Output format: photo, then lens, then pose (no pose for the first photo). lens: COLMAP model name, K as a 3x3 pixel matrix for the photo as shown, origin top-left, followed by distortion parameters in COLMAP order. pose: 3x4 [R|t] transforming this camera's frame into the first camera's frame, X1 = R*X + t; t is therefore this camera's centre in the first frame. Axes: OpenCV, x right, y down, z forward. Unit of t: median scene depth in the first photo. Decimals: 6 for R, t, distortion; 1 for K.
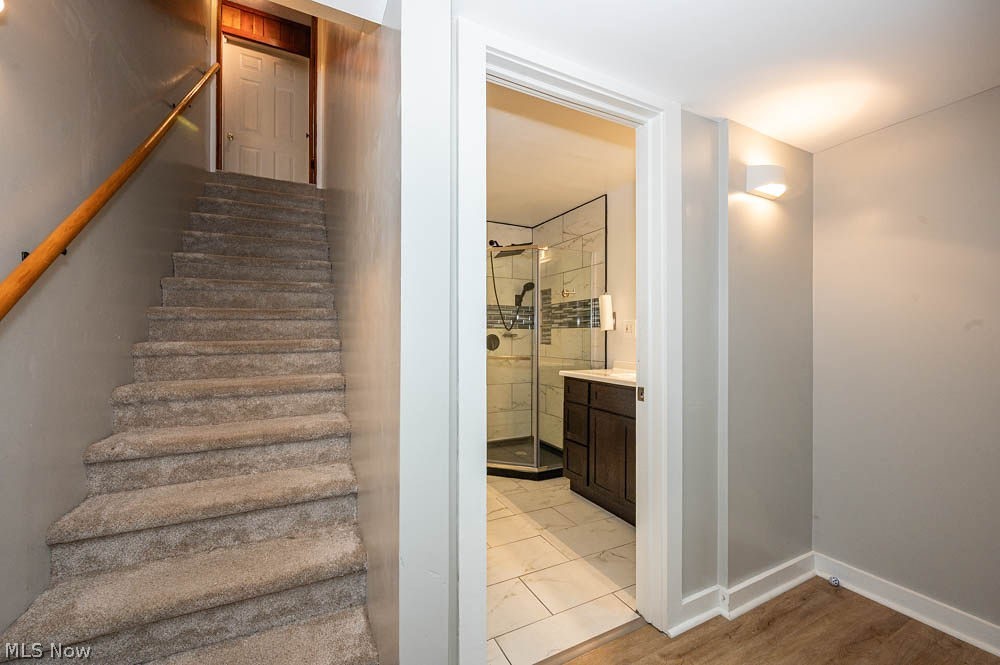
lens RADIAL K [[398.7, 0, 500.0], [0, 398.7, 332.5], [0, 0, 1]] dist [-0.000057, -0.000023]
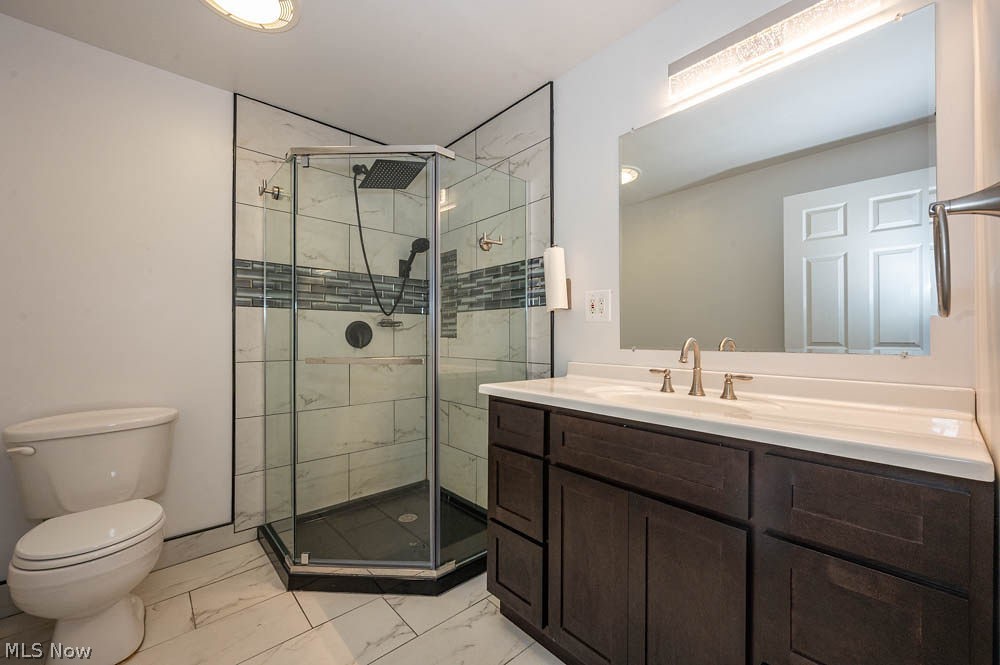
lens RADIAL K [[398.7, 0, 500.0], [0, 398.7, 332.5], [0, 0, 1]] dist [-0.000057, -0.000023]
pose [[0.966709, -0.003189, 0.255857, 0.033396], [0.002752, 0.999994, 0.002066, 0.021323], [-0.255862, -0.001293, 0.966713, 0.382645]]
